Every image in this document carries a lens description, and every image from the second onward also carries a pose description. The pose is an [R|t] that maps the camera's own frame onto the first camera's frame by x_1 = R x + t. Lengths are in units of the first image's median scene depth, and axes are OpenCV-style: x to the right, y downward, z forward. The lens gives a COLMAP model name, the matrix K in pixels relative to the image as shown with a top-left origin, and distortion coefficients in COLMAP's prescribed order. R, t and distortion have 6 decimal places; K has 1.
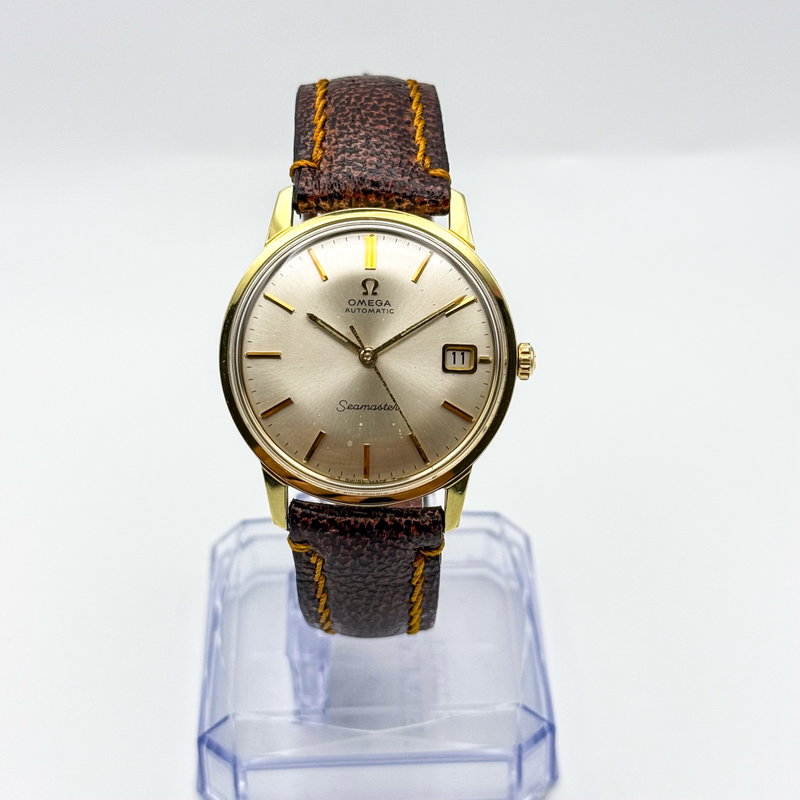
lens RADIAL K [[1923.9, 0, 401.2], [0, 1923.9, 400.4], [0, 0, 1]] dist [0.025164, 0.000000]
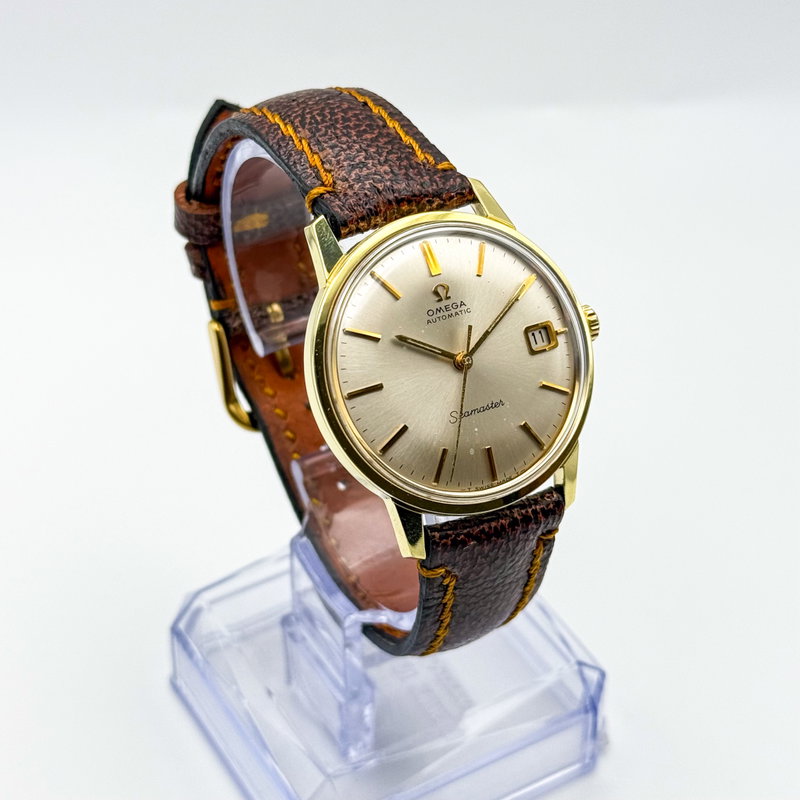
lens RADIAL K [[1923.9, 0, 400.4], [0, 1923.9, 400.7], [0, 0, 1]] dist [0.025164, 0.000000]
pose [[0.875101, -0.288816, 0.388308, -0.423176], [0.287126, 0.955765, 0.063806, -0.073818], [-0.389560, 0.055657, 0.919318, 0.112275]]
